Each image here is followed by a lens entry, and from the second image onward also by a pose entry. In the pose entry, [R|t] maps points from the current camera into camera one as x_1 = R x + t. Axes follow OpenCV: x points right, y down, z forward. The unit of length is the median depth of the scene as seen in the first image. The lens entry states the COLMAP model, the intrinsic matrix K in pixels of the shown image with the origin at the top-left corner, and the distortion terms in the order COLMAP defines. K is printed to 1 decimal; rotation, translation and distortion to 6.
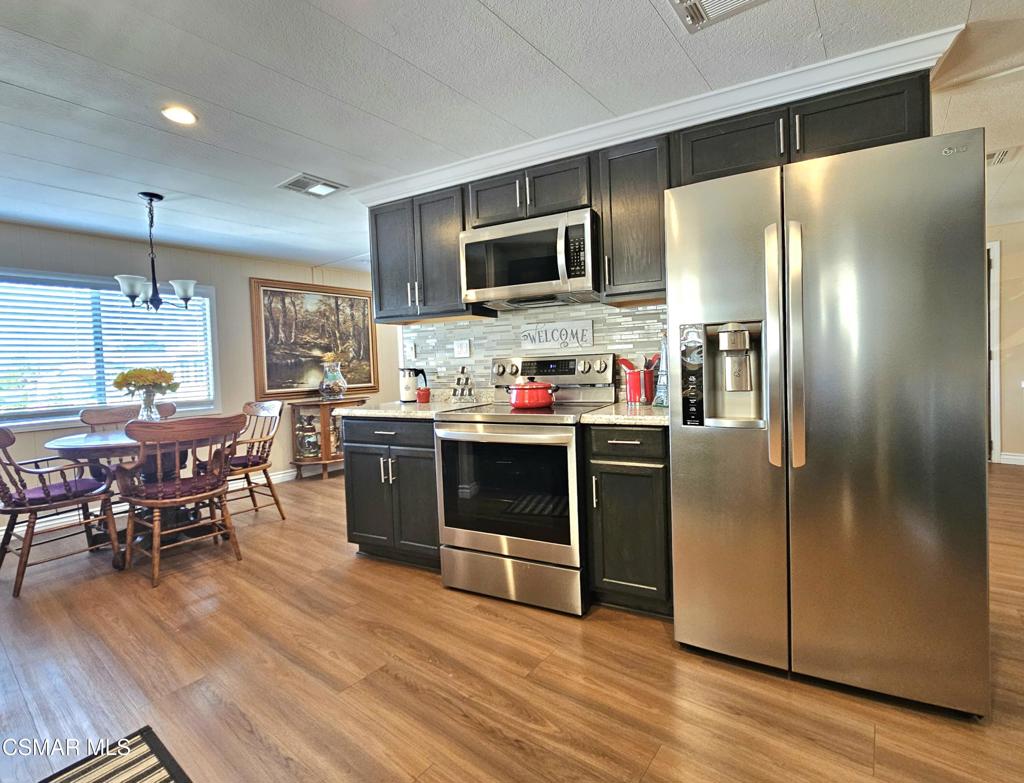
lens RADIAL K [[478.5, 0, 509.8], [0, 478.5, 367.1], [0, 0, 1]] dist [-0.001258, -0.000313]
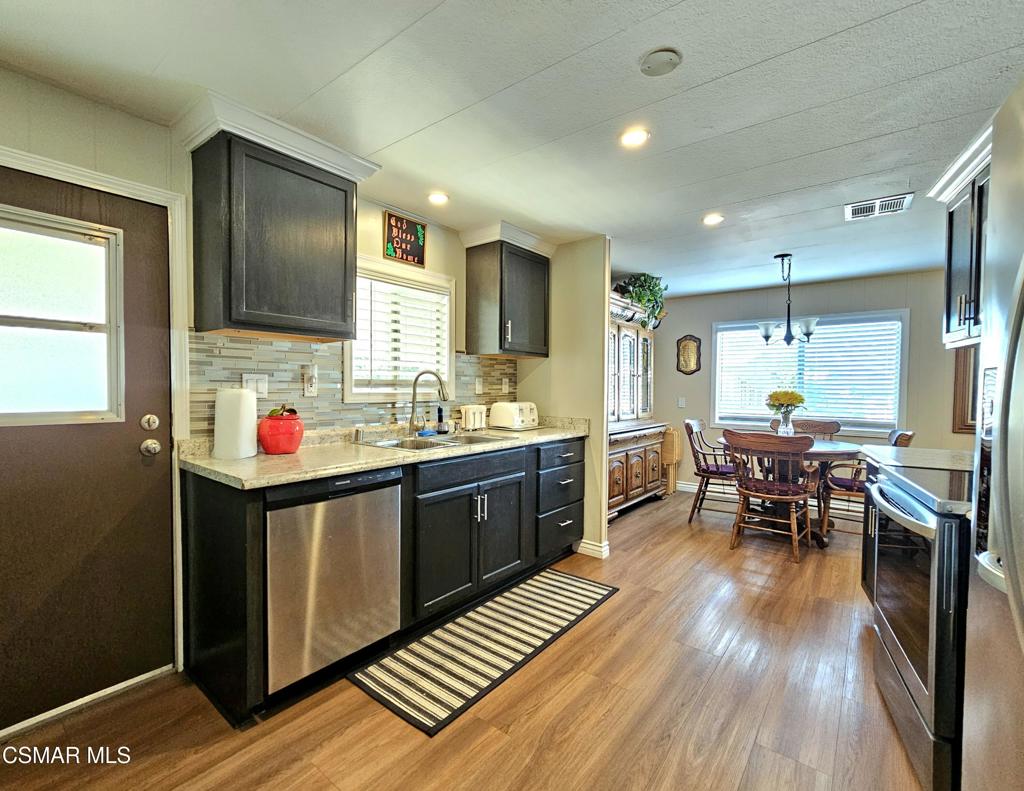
lens RADIAL K [[473.9, 0, 512.0], [0, 473.9, 395.5], [0, 0, 1]] dist [-0.000359, -0.000038]
pose [[0.012471, 0.056505, -0.998324, 0.536263], [-0.018218, 0.998249, 0.056273, -0.048628], [0.999756, 0.017485, 0.013479, 0.283699]]
